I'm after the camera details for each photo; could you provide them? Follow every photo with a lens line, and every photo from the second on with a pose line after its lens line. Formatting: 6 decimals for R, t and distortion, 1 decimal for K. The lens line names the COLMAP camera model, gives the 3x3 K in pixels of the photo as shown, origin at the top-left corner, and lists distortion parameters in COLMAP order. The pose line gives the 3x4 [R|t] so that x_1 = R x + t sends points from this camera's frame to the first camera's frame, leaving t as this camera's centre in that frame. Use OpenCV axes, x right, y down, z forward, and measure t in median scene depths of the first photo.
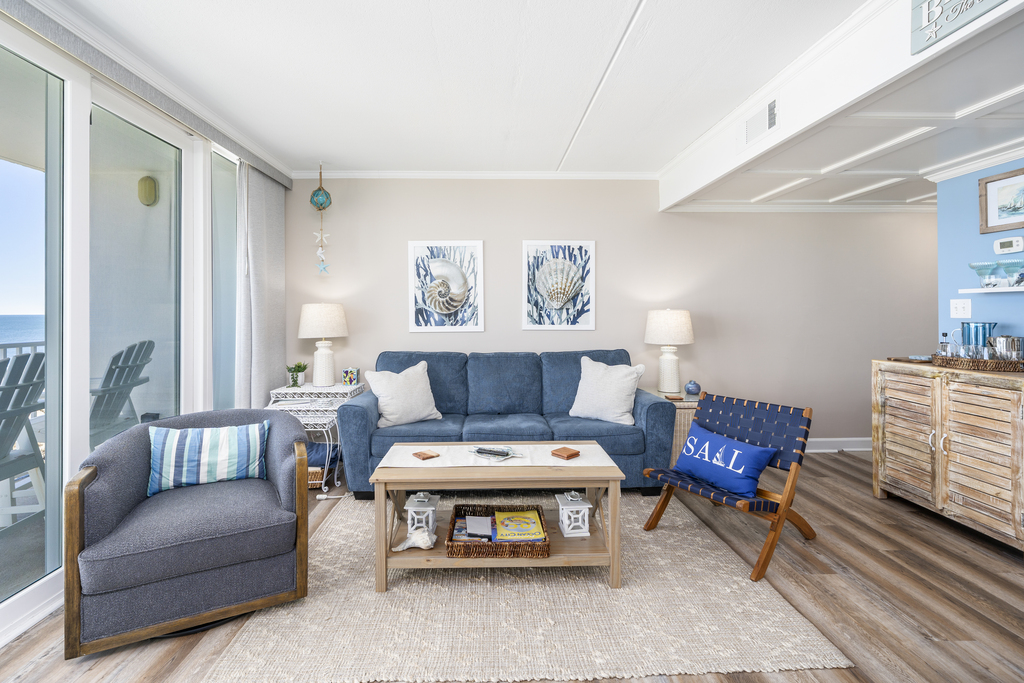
lens RADIAL K [[452.4, 0, 491.7], [0, 452.4, 315.1], [0, 0, 1]] dist [-0.000035, -0.000007]
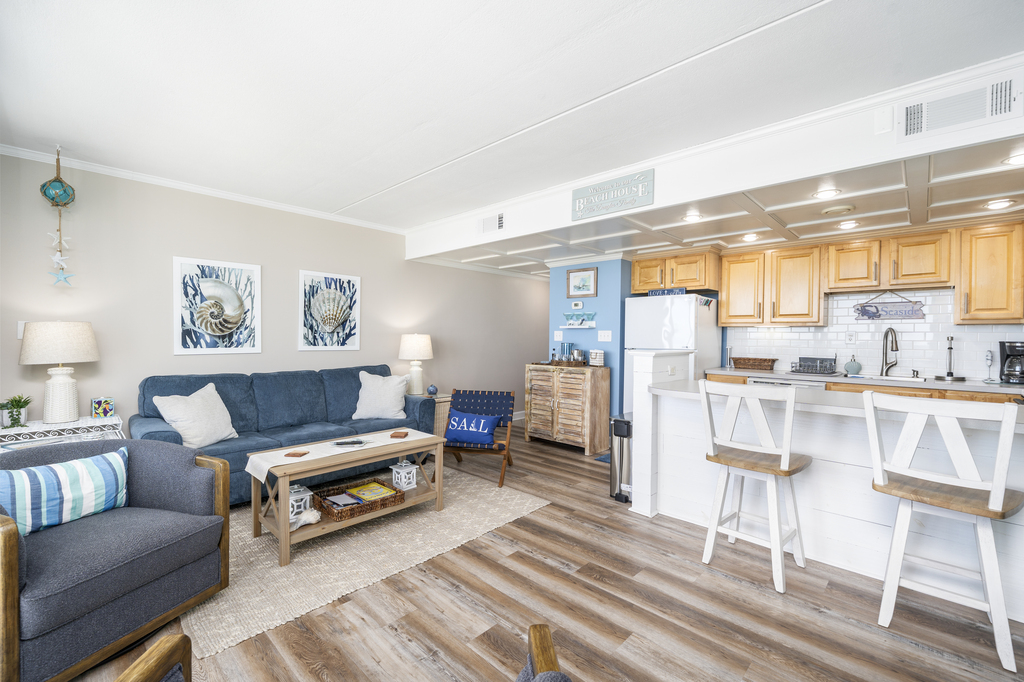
lens RADIAL K [[436.9, 0, 511.4], [0, 436.9, 355.5], [0, 0, 1]] dist [-0.001039, -0.000401]
pose [[0.699205, -0.021545, 0.714597, -0.385754], [-0.007074, 0.999288, 0.037049, 0.001232], [-0.714887, -0.030960, 0.698555, -0.139824]]
